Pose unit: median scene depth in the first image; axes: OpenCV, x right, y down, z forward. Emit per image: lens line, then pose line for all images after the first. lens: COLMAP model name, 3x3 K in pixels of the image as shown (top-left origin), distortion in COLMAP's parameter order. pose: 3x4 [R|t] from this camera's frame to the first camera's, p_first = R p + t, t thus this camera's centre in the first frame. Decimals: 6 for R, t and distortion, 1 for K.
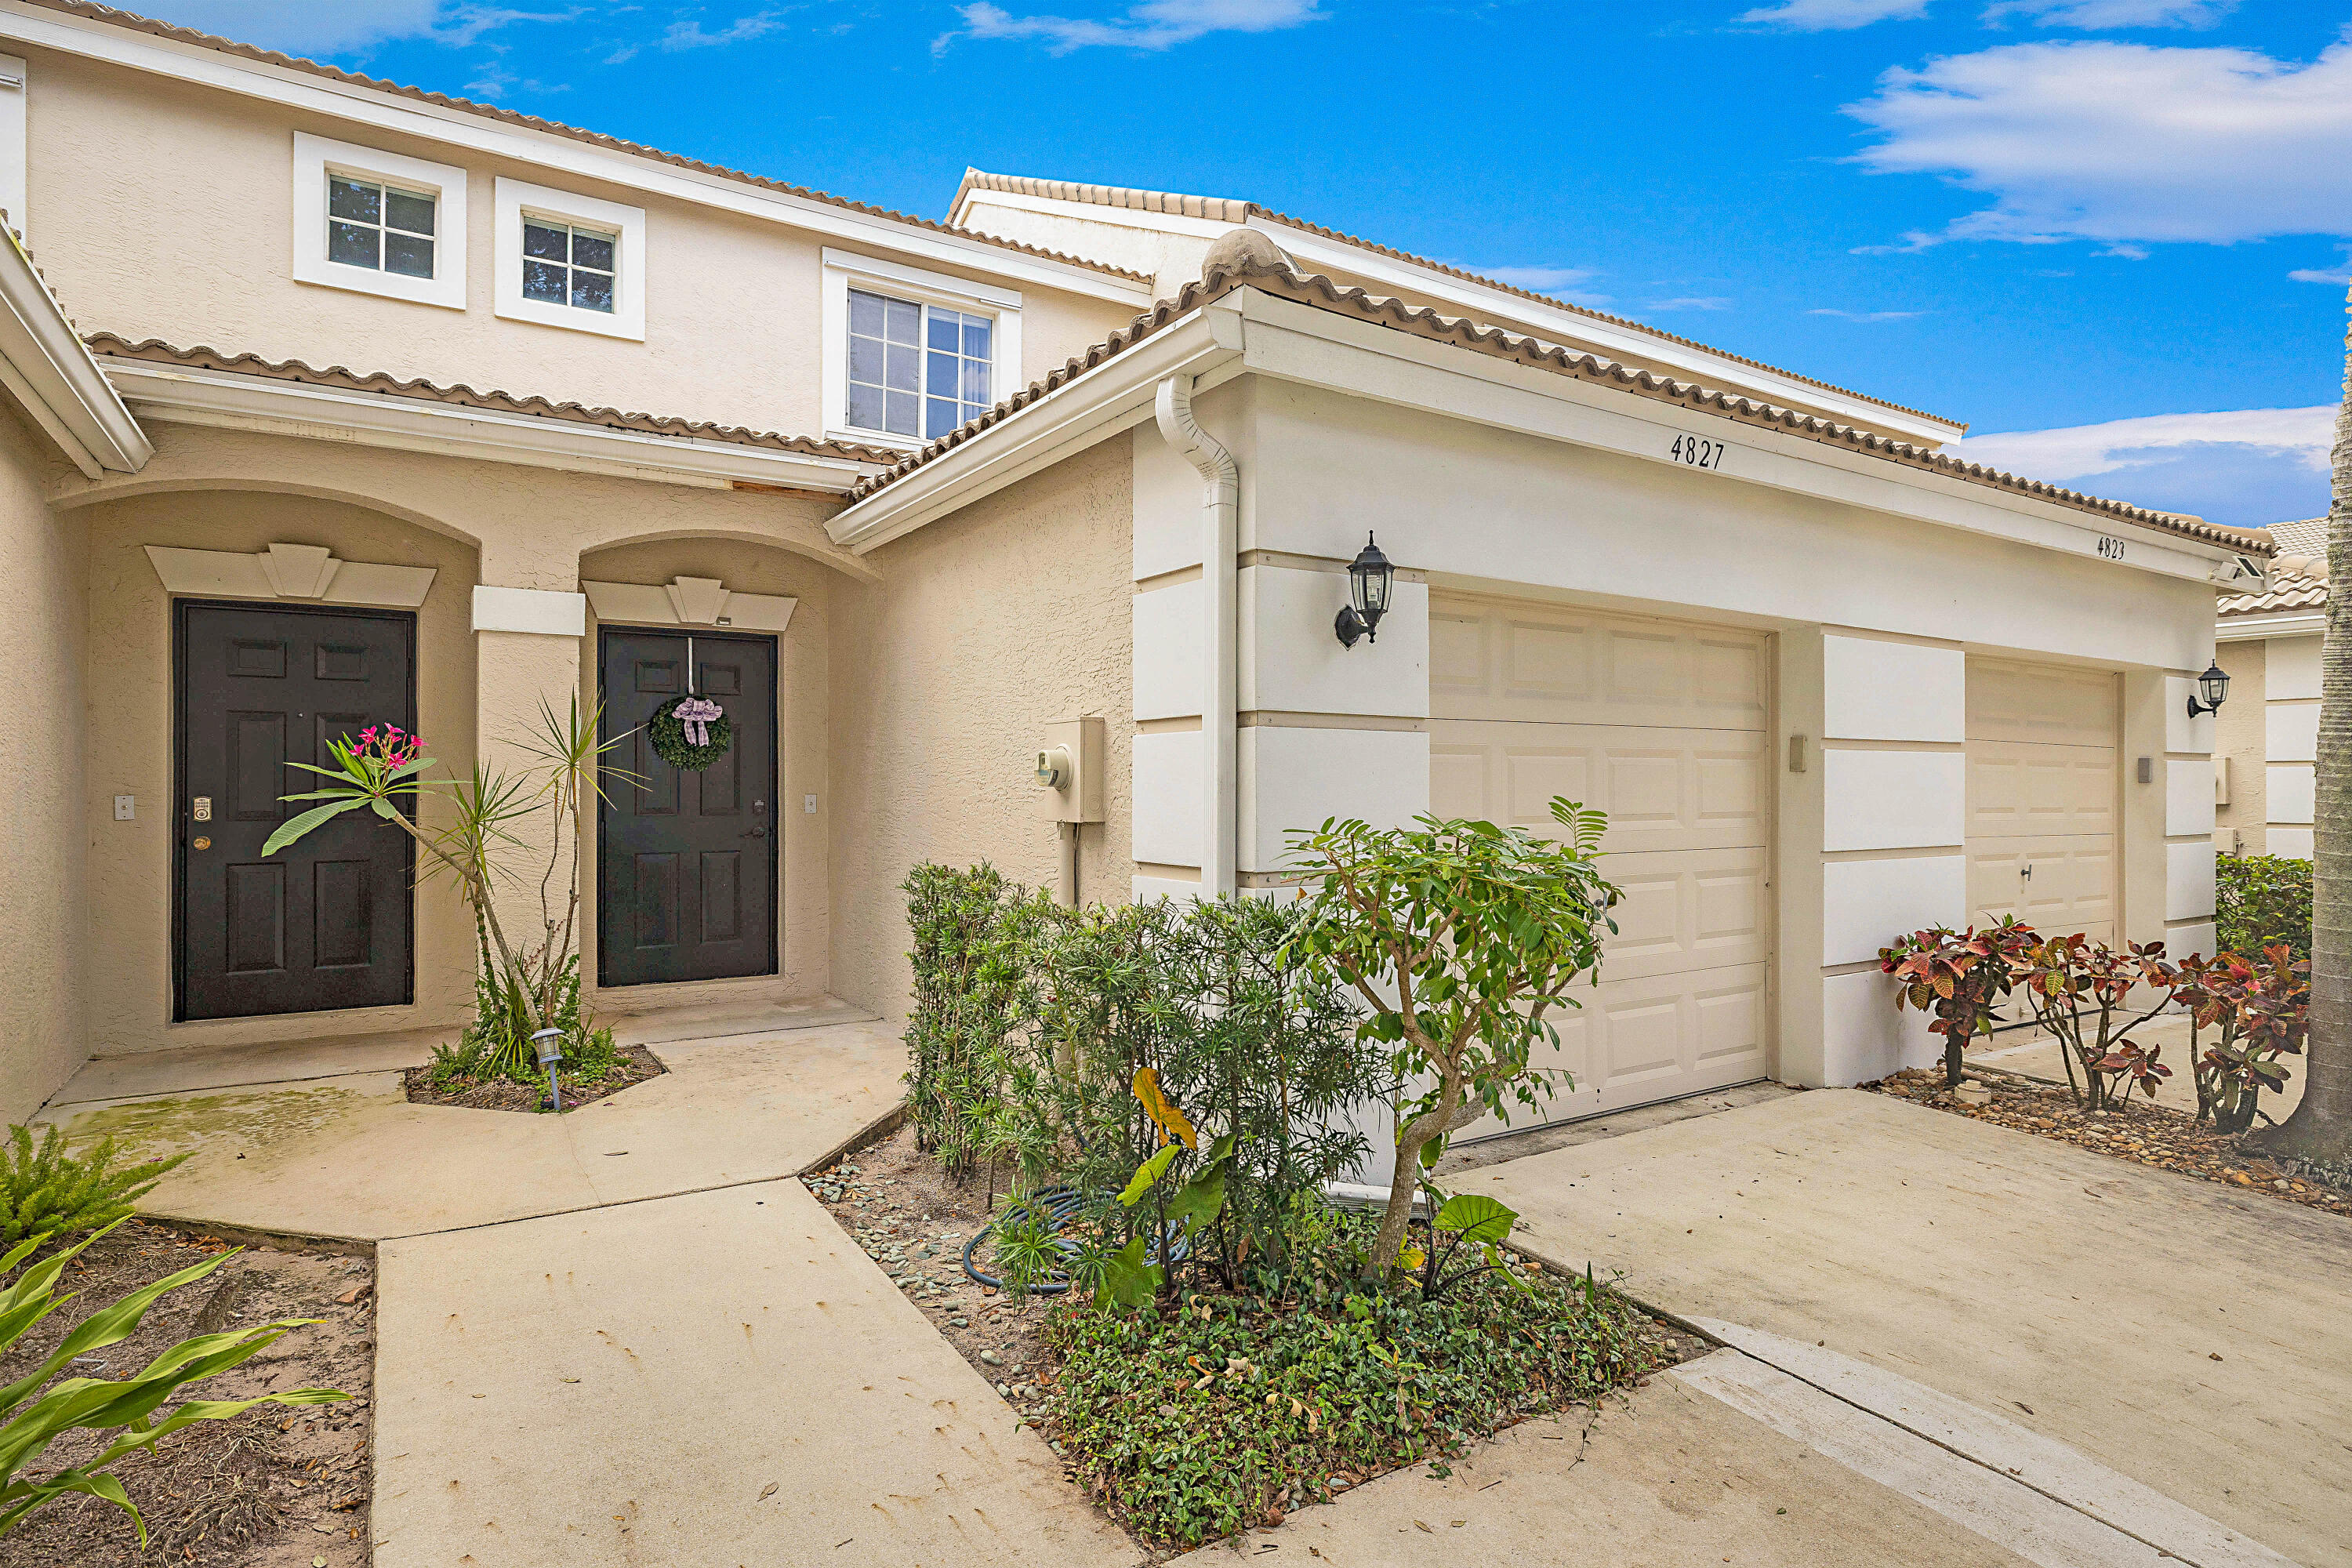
lens RADIAL K [[1261.8, 0, 1176.0], [0, 1261.8, 784.0], [0, 0, 1]] dist [0.000493, 0.000897]
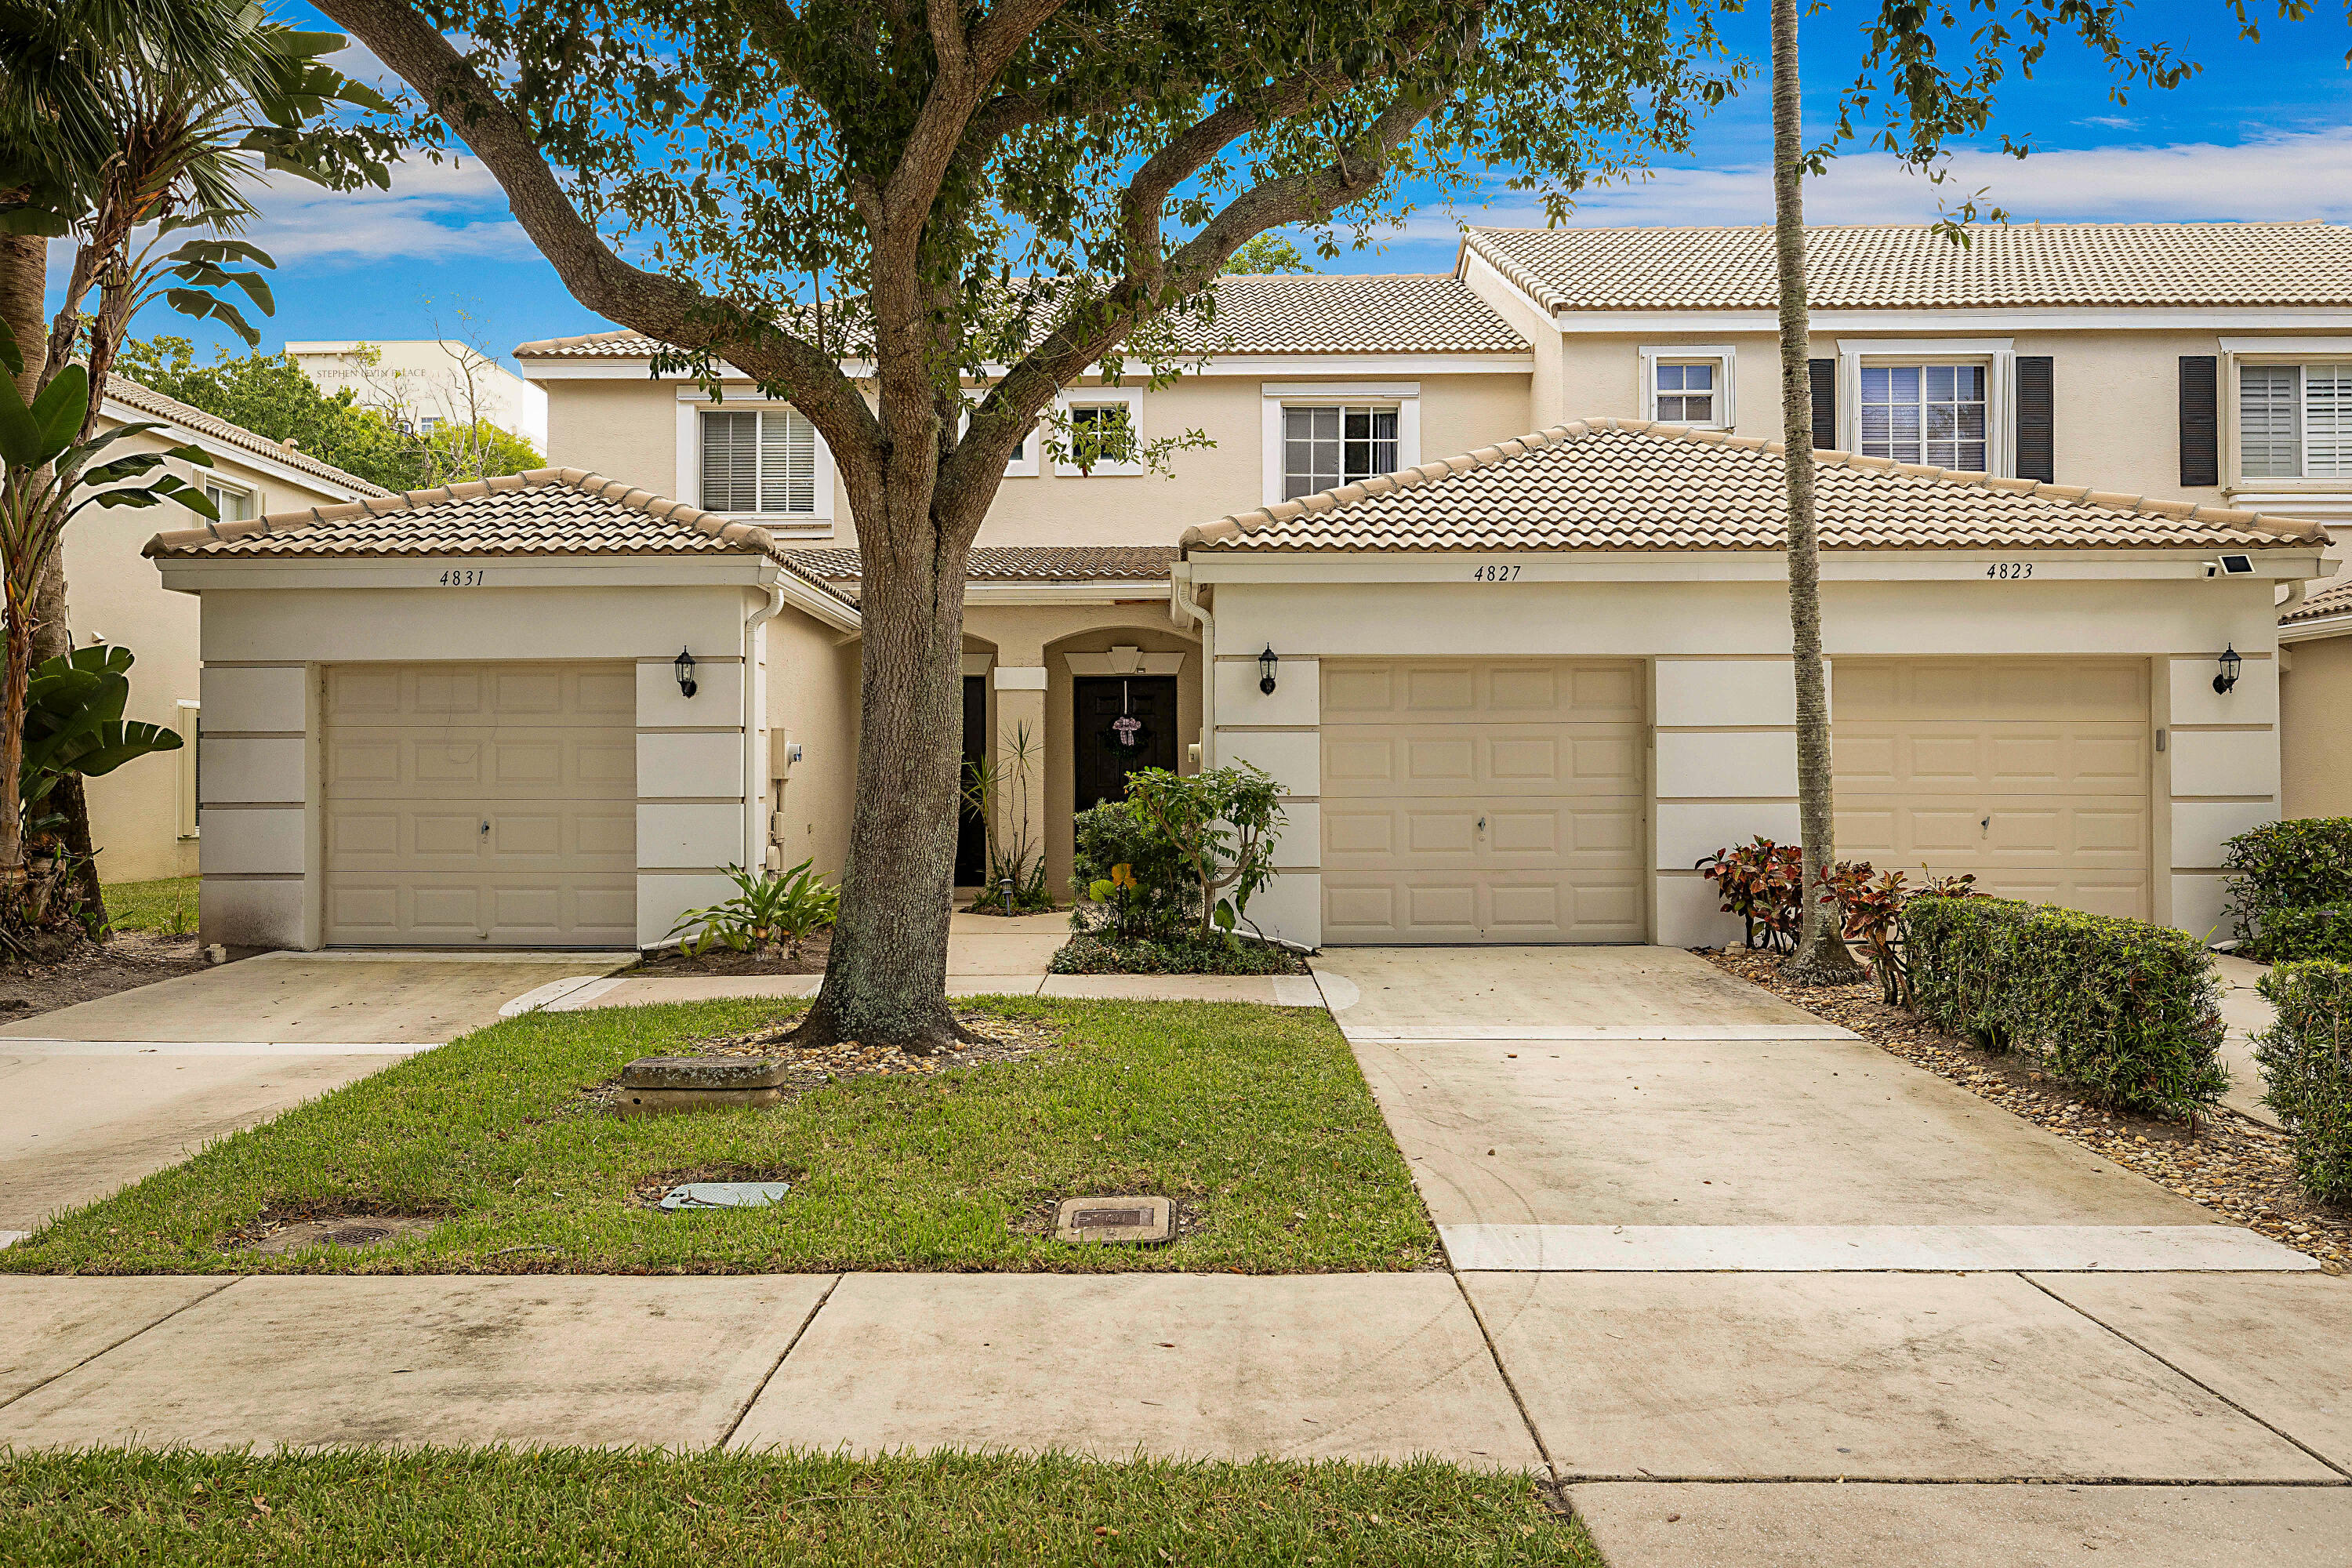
lens RADIAL K [[1814.2, 0, 1176.0], [0, 1814.2, 784.0], [0, 0, 1]] dist [0.002461, -0.000153]
pose [[0.837012, -0.009575, -0.547101, 1.203617], [0.007629, 0.999954, -0.005829, 0.043123], [0.547132, 0.000706, 0.837046, -1.193475]]
